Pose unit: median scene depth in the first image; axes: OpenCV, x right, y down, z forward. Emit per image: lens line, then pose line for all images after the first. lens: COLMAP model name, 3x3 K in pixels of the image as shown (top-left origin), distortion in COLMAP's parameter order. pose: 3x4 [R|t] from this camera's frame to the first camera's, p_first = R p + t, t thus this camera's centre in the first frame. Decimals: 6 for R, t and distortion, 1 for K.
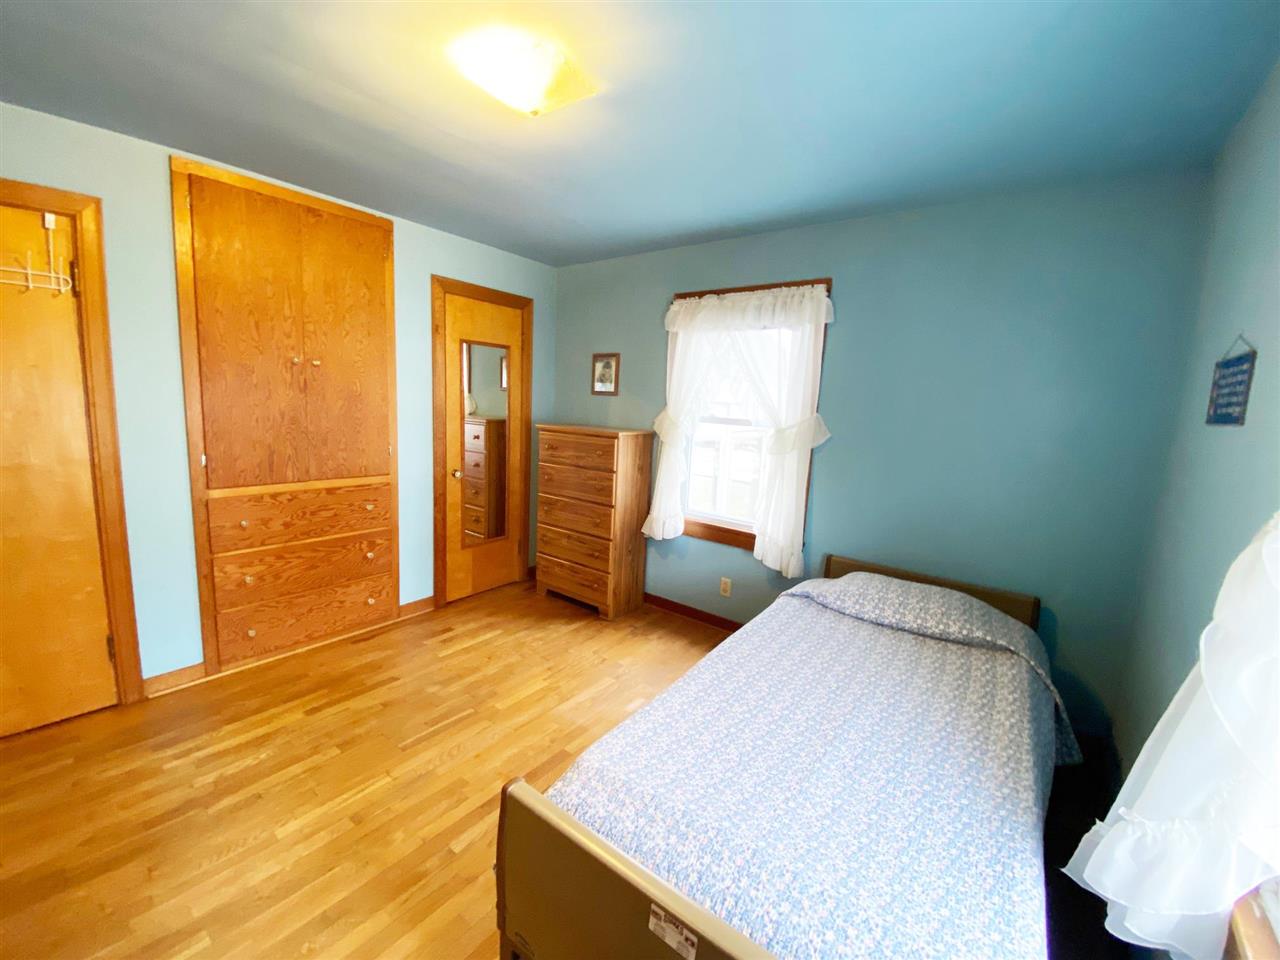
lens RADIAL K [[519.3, 0, 637.8], [0, 519.3, 478.5], [0, 0, 1]] dist [0.037738, -0.028277]
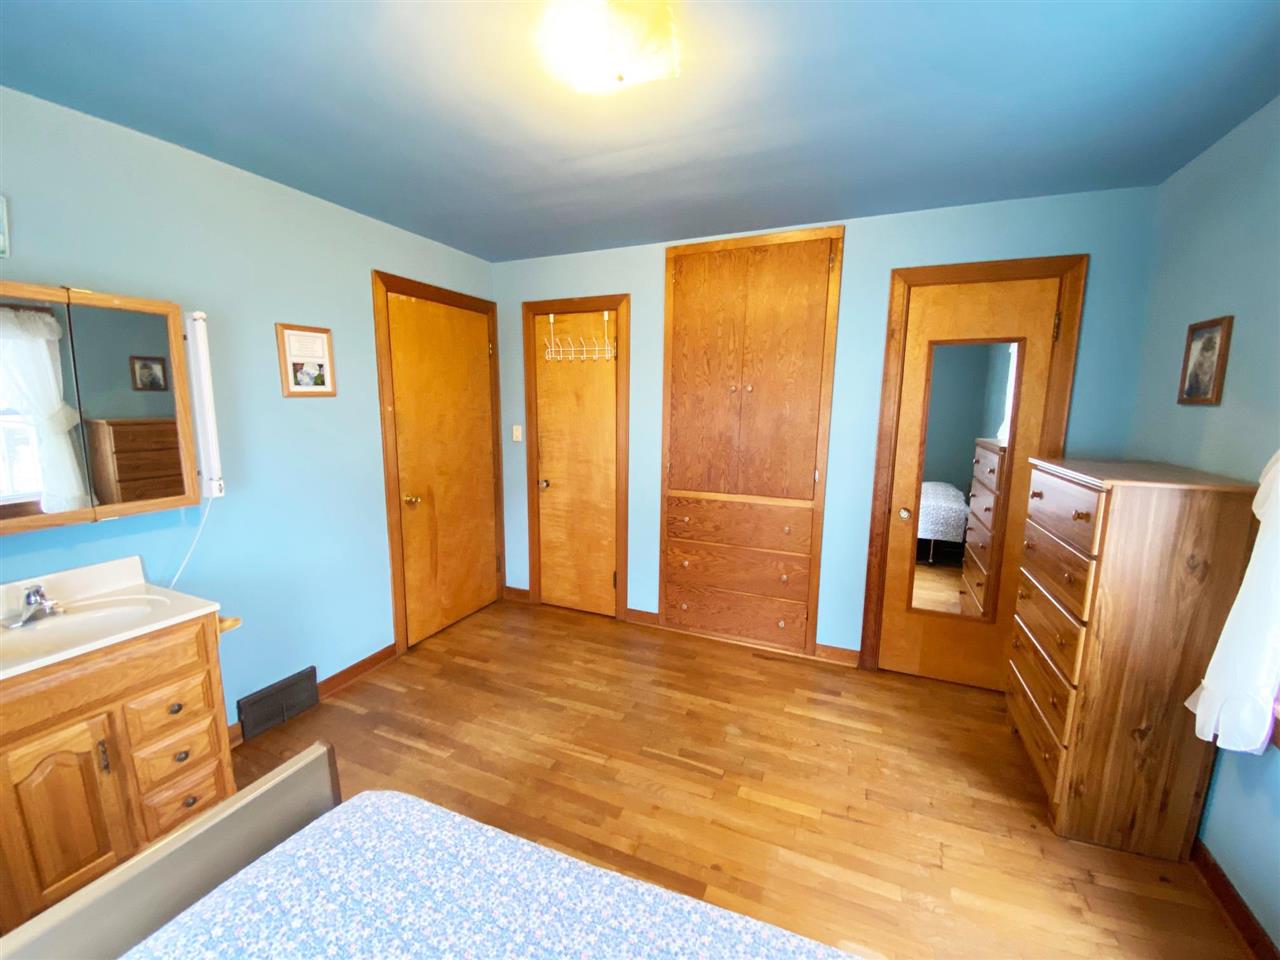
lens RADIAL K [[519.3, 0, 637.8], [0, 519.3, 478.5], [0, 0, 1]] dist [0.037738, -0.028277]
pose [[0.241965, 0.096037, -0.965520, 0.409611], [-0.138022, 0.988377, 0.063722, -0.073281], [0.960418, 0.117845, 0.252408, 0.533949]]
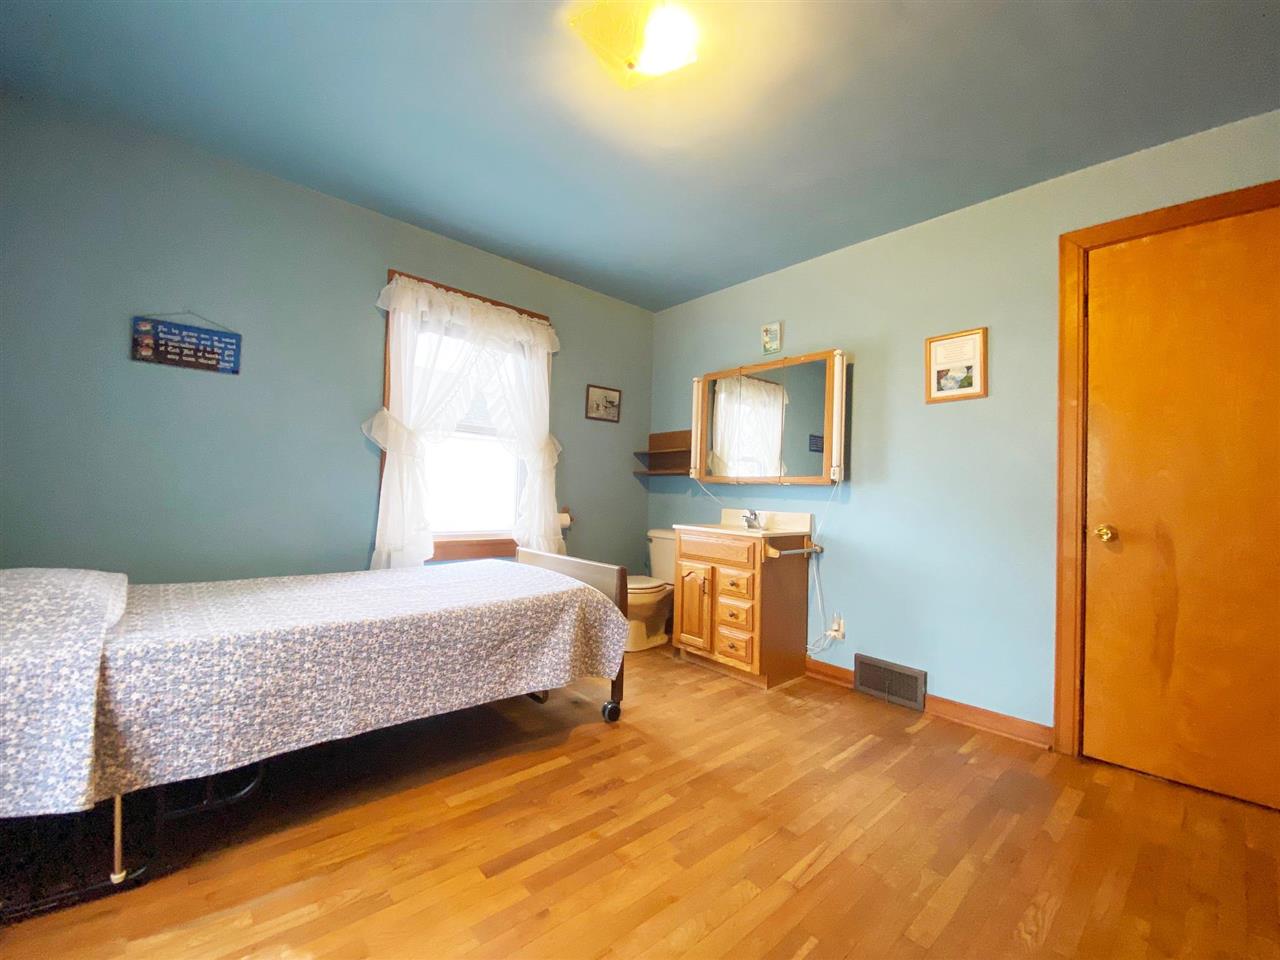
lens RADIAL K [[519.3, 0, 637.8], [0, 519.3, 478.5], [0, 0, 1]] dist [0.037738, -0.028277]
pose [[-0.980509, -0.079324, 0.179749, -0.265097], [-0.056378, 0.989994, 0.129355, -0.028594], [-0.188211, 0.116699, -0.975171, 1.228141]]
